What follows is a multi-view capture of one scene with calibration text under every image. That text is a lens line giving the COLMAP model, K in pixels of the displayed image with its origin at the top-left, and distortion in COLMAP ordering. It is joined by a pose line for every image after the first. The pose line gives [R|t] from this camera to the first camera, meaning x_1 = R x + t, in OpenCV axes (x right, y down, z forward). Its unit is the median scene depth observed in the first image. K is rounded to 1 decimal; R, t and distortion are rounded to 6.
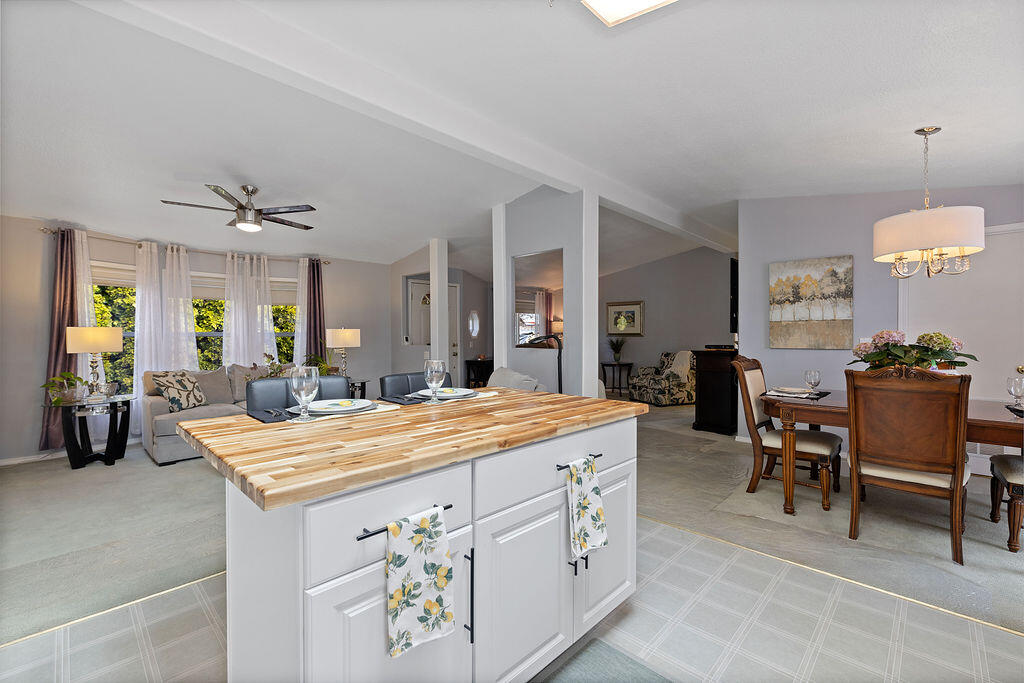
lens RADIAL K [[440.8, 0, 515.4], [0, 440.8, 340.2], [0, 0, 1]] dist [0.001933, 0.000463]
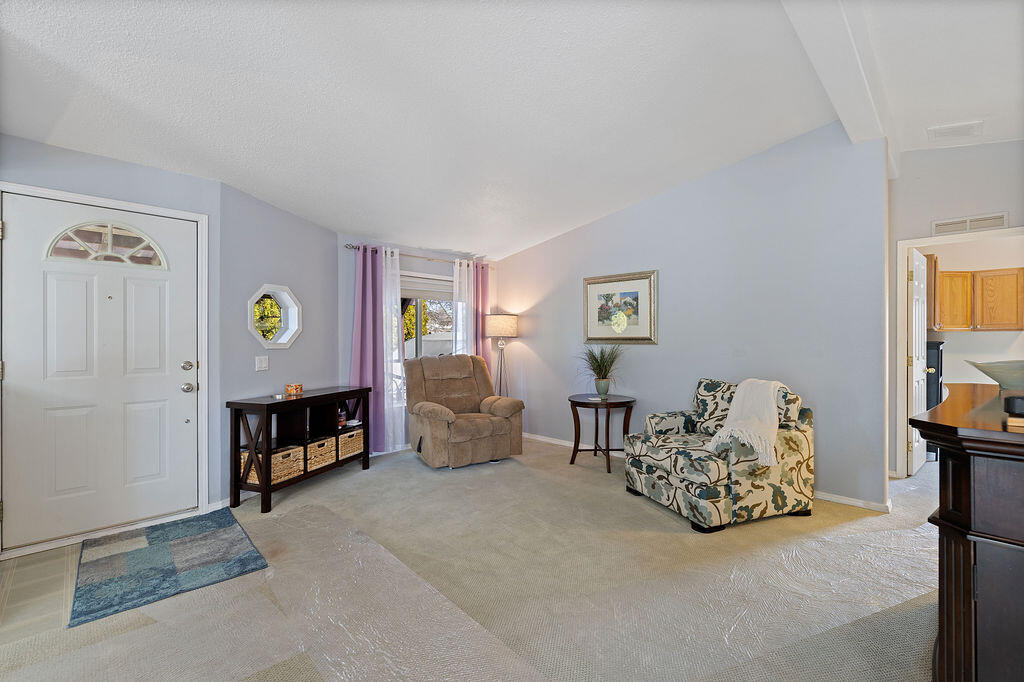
lens RADIAL K [[440.8, 0, 513.7], [0, 440.8, 340.0], [0, 0, 1]] dist [0.001933, 0.000463]
pose [[0.999853, 0.002291, -0.016971, 0.168891], [-0.002489, 0.999929, -0.011660, -0.008102], [0.016943, 0.011700, 0.999788, 0.611613]]
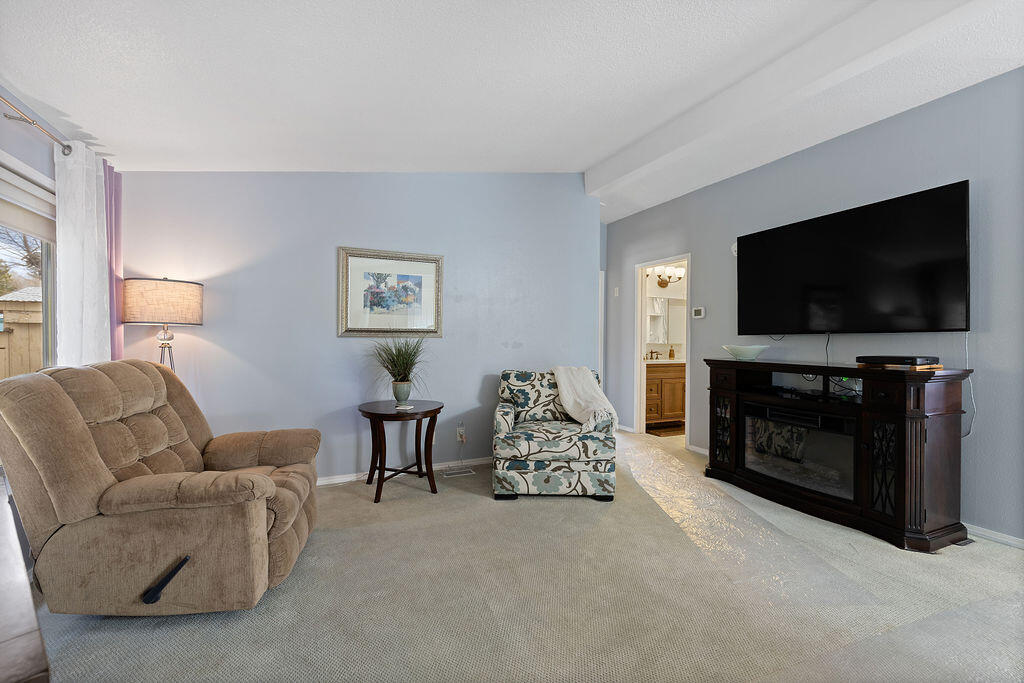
lens RADIAL K [[440.8, 0, 510.3], [0, 440.8, 339.8], [0, 0, 1]] dist [0.001933, 0.000463]
pose [[0.368856, -0.000262, 0.929486, -0.111237], [0.003529, 0.999993, -0.001119, -0.006175], [-0.929480, 0.003693, 0.368855, 0.922686]]
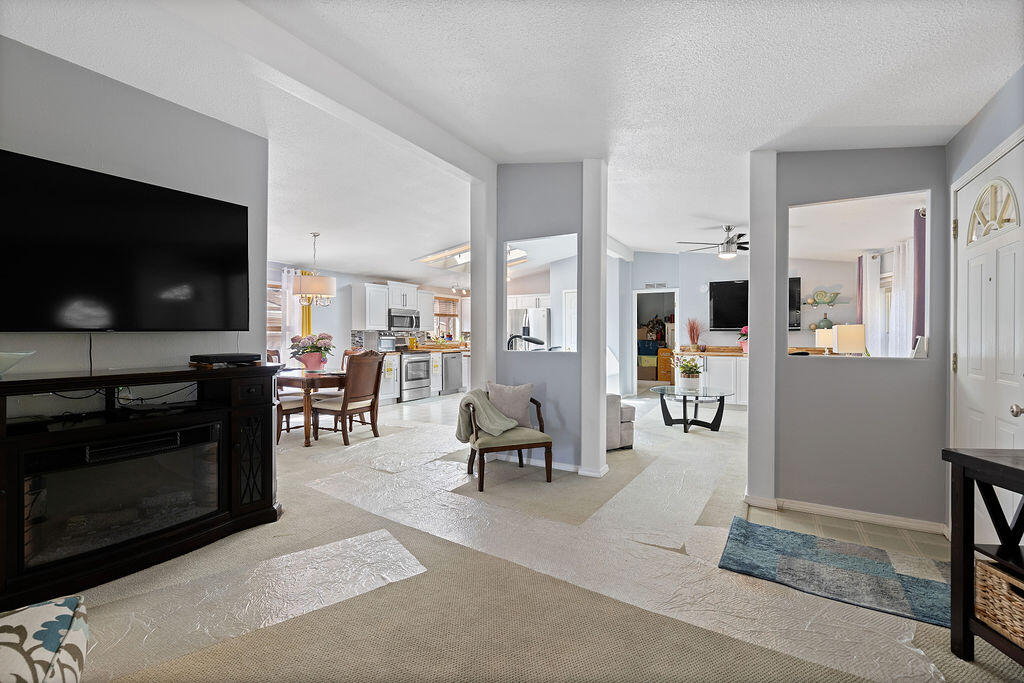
lens RADIAL K [[440.8, 0, 511.2], [0, 440.8, 336.1], [0, 0, 1]] dist [0.001933, 0.000463]
pose [[-0.969640, 0.001809, -0.244529, 0.201126], [-0.001683, 0.999900, 0.014072, -0.013224], [0.244530, 0.014056, -0.969540, 1.186462]]
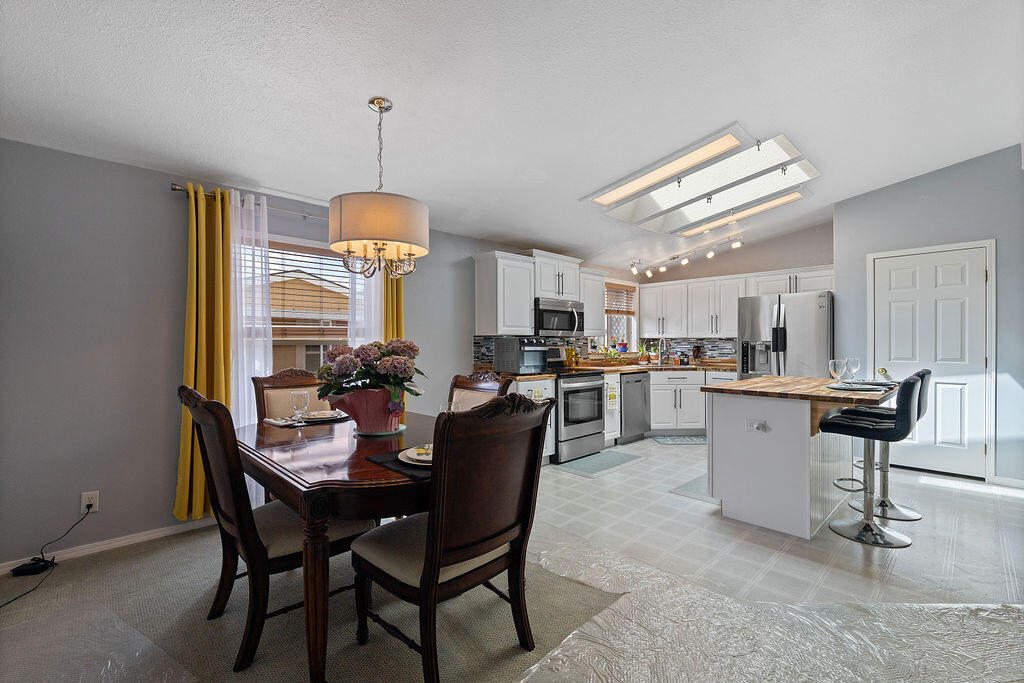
lens RADIAL K [[440.8, 0, 515.2], [0, 440.8, 347.7], [0, 0, 1]] dist [0.001933, 0.000463]
pose [[-0.999393, 0.000989, 0.034827, 0.234705], [0.001772, 0.999746, 0.022454, -0.008151], [-0.034796, 0.022502, -0.999141, 0.691647]]
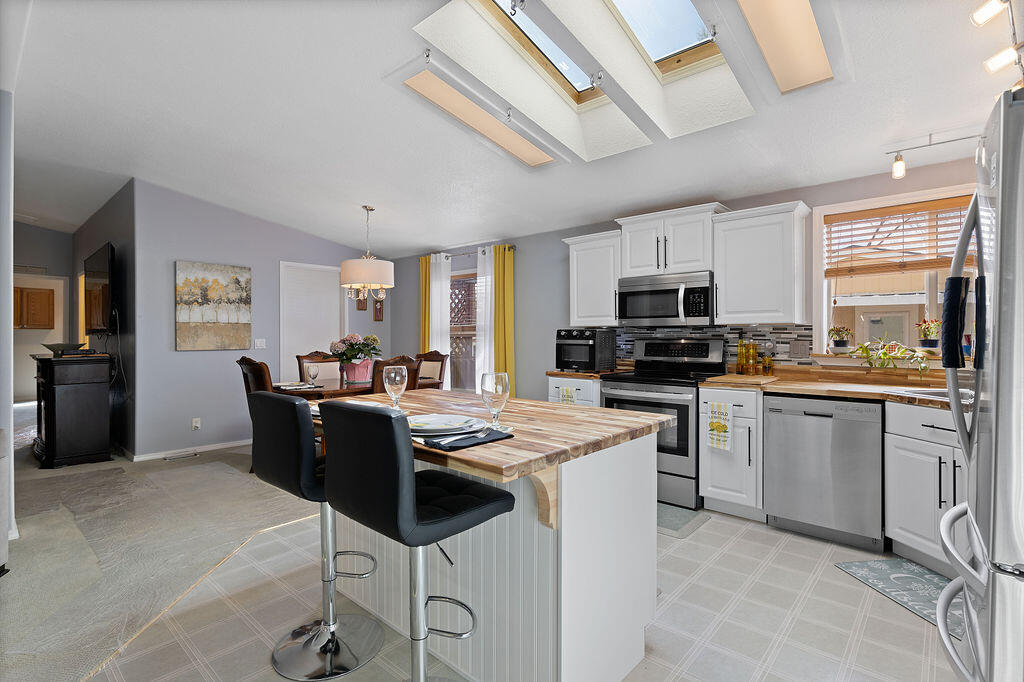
lens RADIAL K [[496.4, 0, 506.7], [0, 496.4, 336.0], [0, 0, 1]] dist [0.017653, 0.000189]
pose [[-0.033091, 0.001001, 0.999452, -0.332243], [0.014303, 0.999898, -0.000528, -0.001719], [-0.999350, 0.014278, -0.033102, 0.213892]]
